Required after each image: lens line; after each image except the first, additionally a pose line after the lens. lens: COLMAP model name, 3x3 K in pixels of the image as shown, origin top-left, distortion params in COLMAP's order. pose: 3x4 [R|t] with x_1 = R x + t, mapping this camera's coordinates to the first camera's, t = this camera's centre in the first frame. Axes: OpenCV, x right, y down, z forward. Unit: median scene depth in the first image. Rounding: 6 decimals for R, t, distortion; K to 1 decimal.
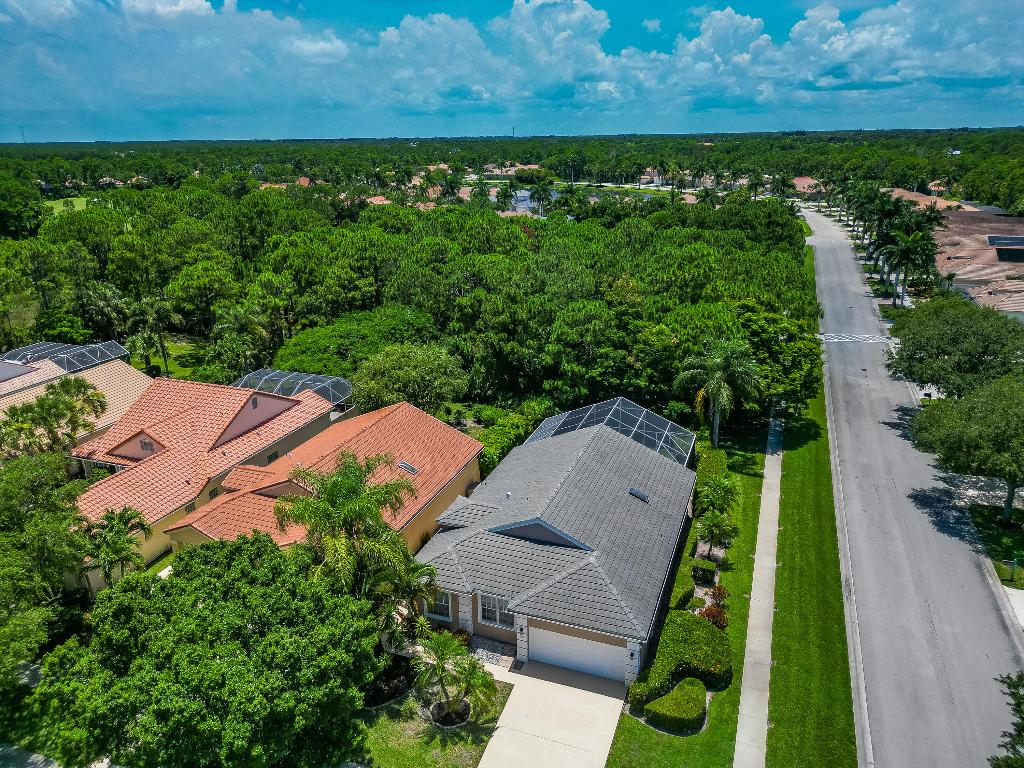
lens RADIAL K [[706.1, 0, 513.7], [0, 706.1, 380.4], [0, 0, 1]] dist [0.068062, -0.065906]
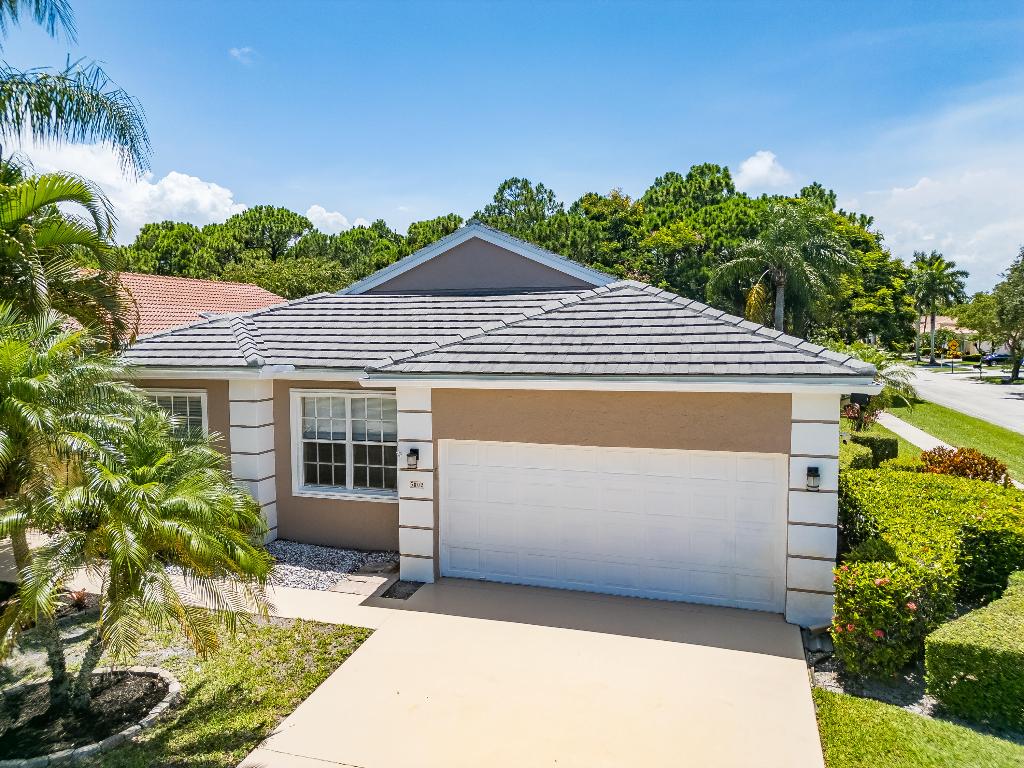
lens RADIAL K [[705.2, 0, 506.8], [0, 705.2, 384.4], [0, 0, 1]] dist [0.067461, -0.068170]
pose [[0.998463, 0.007317, 0.054940, 0.024558], [0.006199, 0.970287, -0.241876, 0.283990], [-0.055077, 0.241844, 0.968751, 0.506955]]
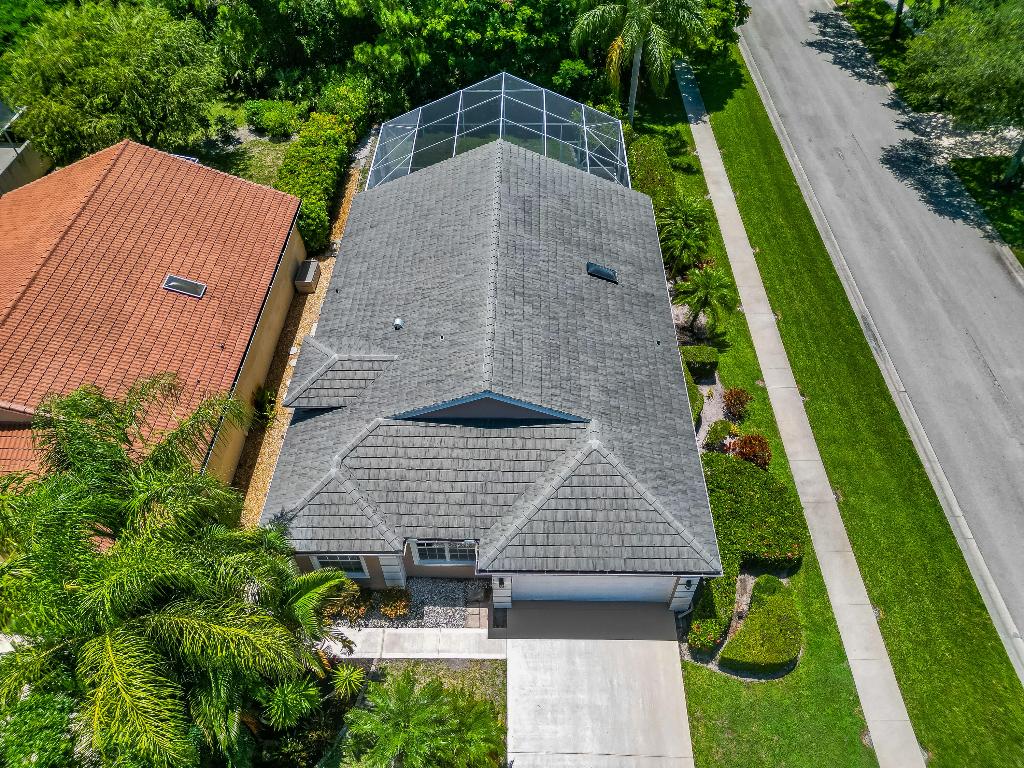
lens RADIAL K [[713.1, 0, 507.8], [0, 713.1, 372.7], [0, 0, 1]] dist [0.049670, -0.053868]
pose [[0.941756, -0.243507, 0.231948, -0.057986], [0.099485, 0.860569, 0.499524, -0.071553], [-0.321245, -0.447354, 0.834671, 0.416485]]
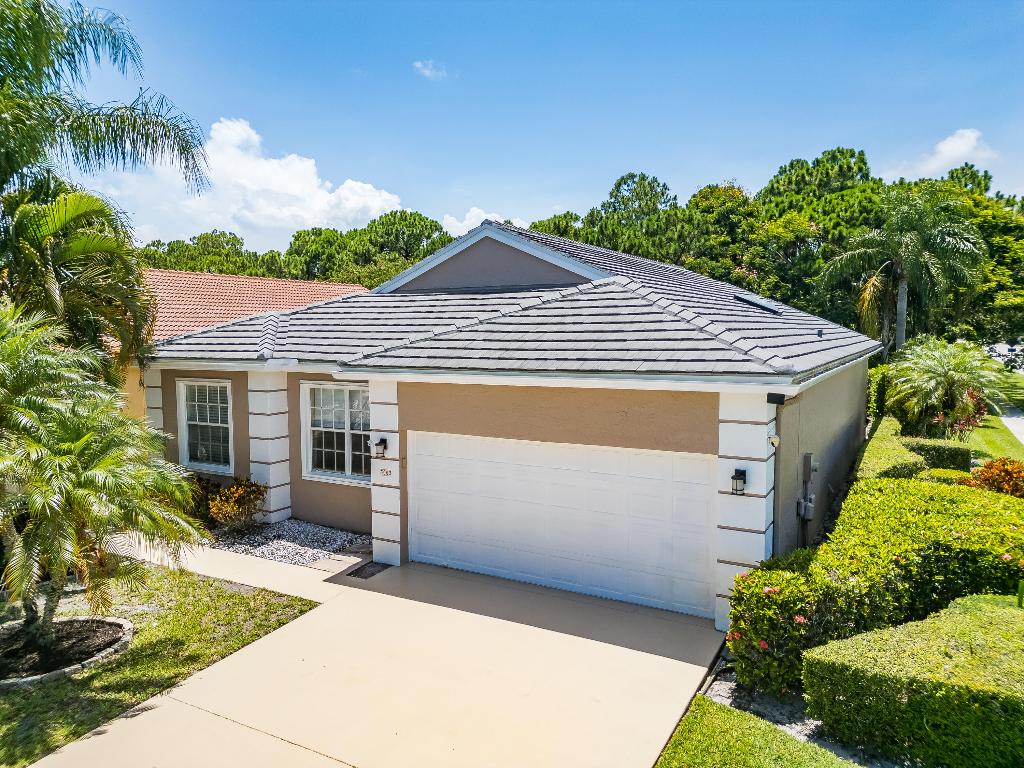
lens RADIAL K [[706.1, 0, 513.7], [0, 706.1, 380.4], [0, 0, 1]] dist [0.068062, -0.065906]
pose [[0.988220, 0.023255, -0.151260, 0.084668], [-0.059295, 0.969366, -0.238357, 0.284699], [0.141083, 0.244518, 0.959326, 0.503377]]
